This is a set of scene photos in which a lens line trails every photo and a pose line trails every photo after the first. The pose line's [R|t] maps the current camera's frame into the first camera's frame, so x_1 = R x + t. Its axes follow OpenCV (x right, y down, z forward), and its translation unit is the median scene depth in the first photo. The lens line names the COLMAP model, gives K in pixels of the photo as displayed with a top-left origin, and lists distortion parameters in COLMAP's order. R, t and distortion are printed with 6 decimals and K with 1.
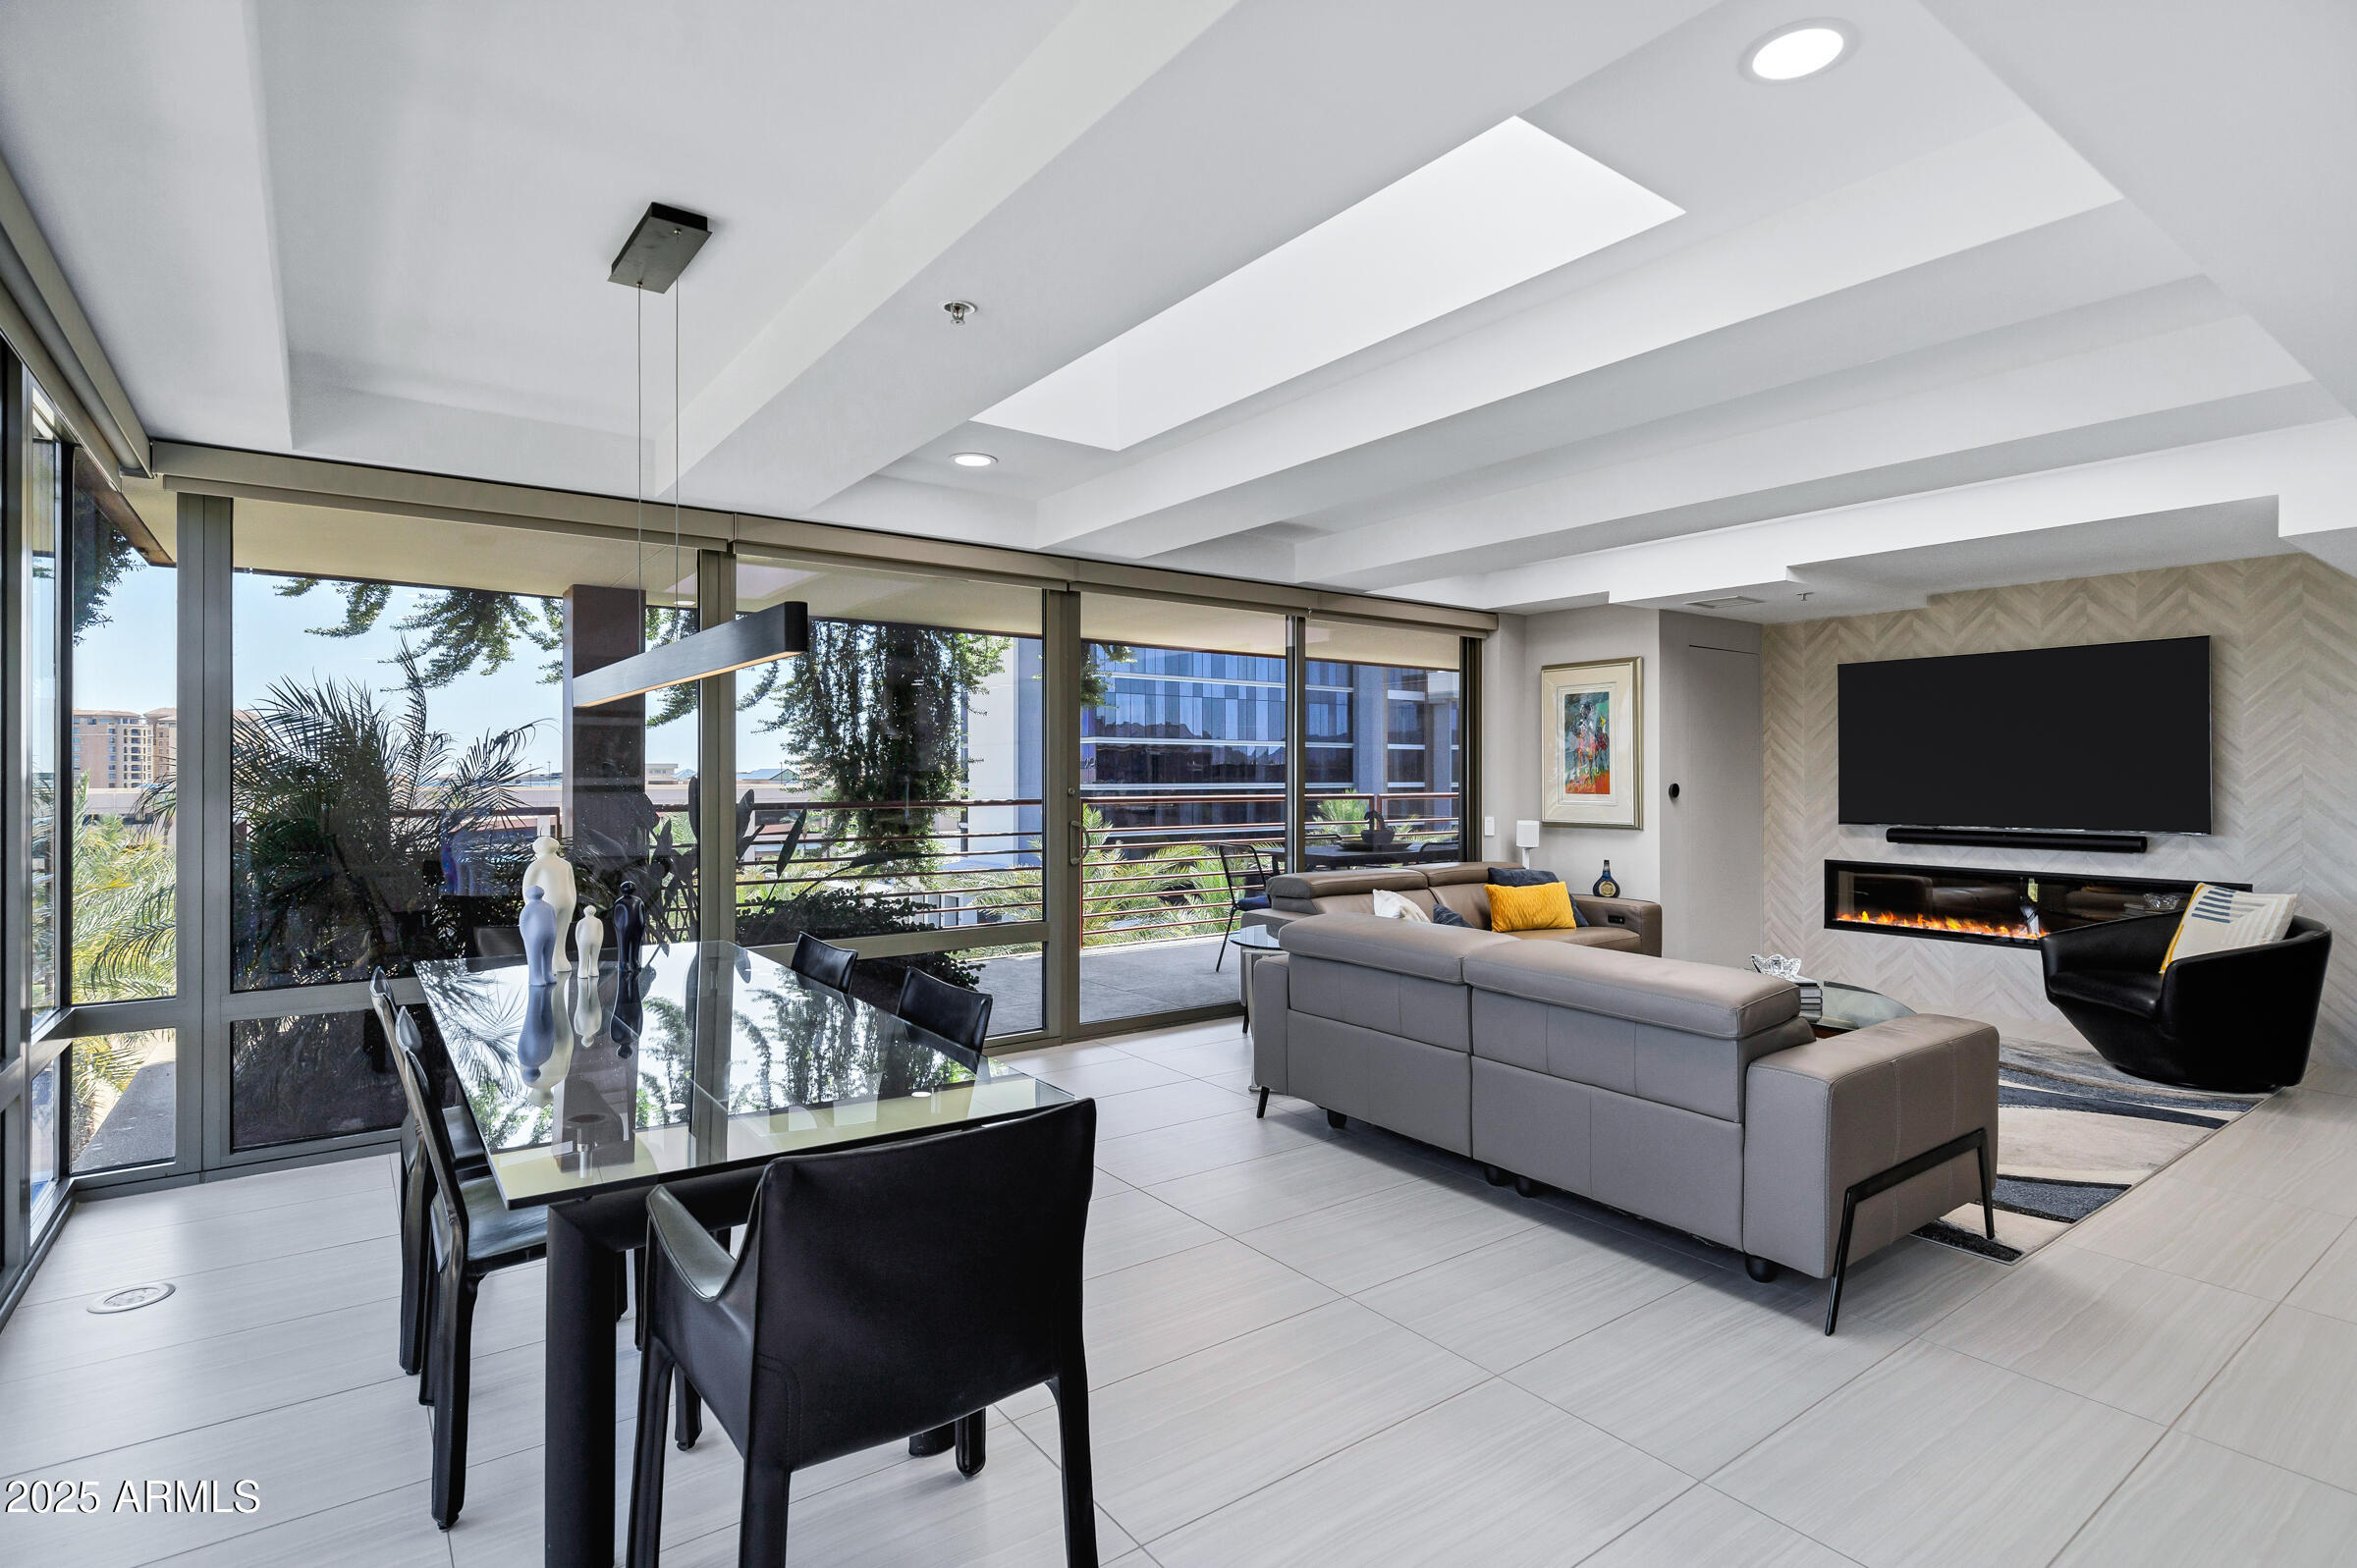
lens RADIAL K [[1131.7, 0, 1171.7], [0, 1131.7, 777.8], [0, 0, 1]] dist [-0.000451, -0.000492]
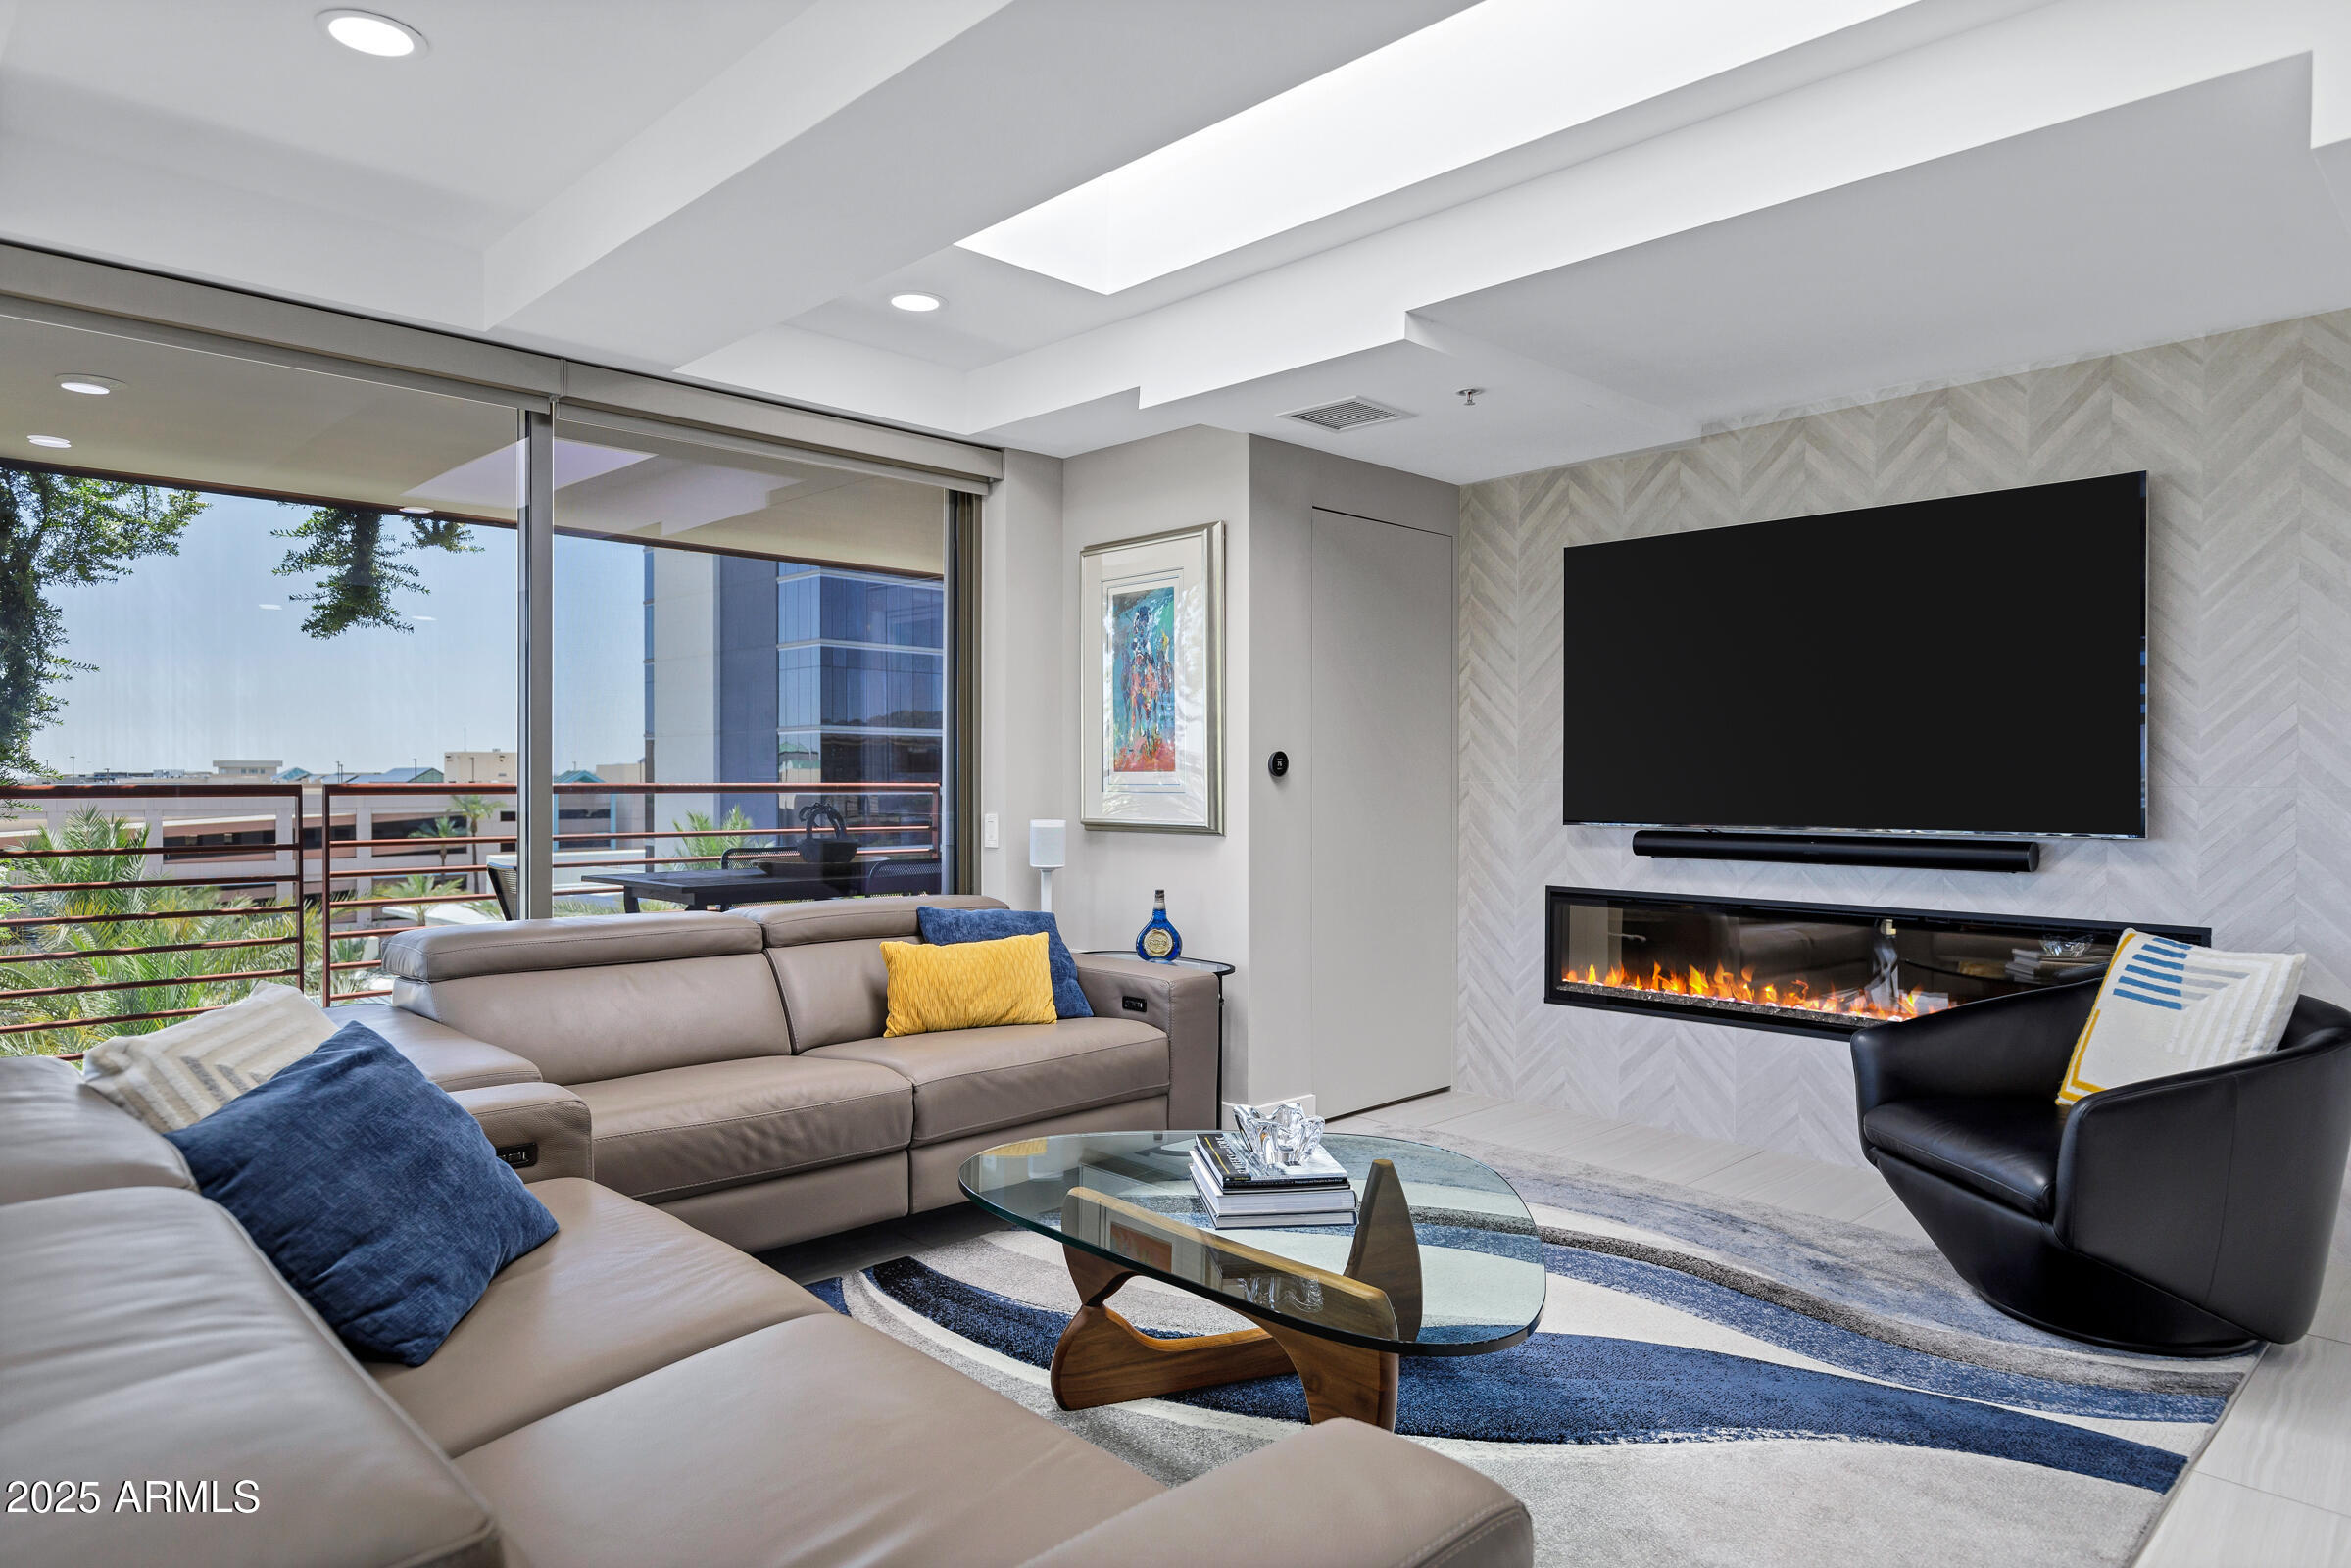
lens RADIAL K [[1407.7, 0, 1173.5], [0, 1407.7, 801.7], [0, 0, 1]] dist [0.010894, -0.001170]
pose [[0.988061, 0.000510, 0.154060, 0.286725], [-0.002508, 0.999915, 0.012774, 0.021000], [-0.154041, -0.013008, 0.987979, 0.325089]]
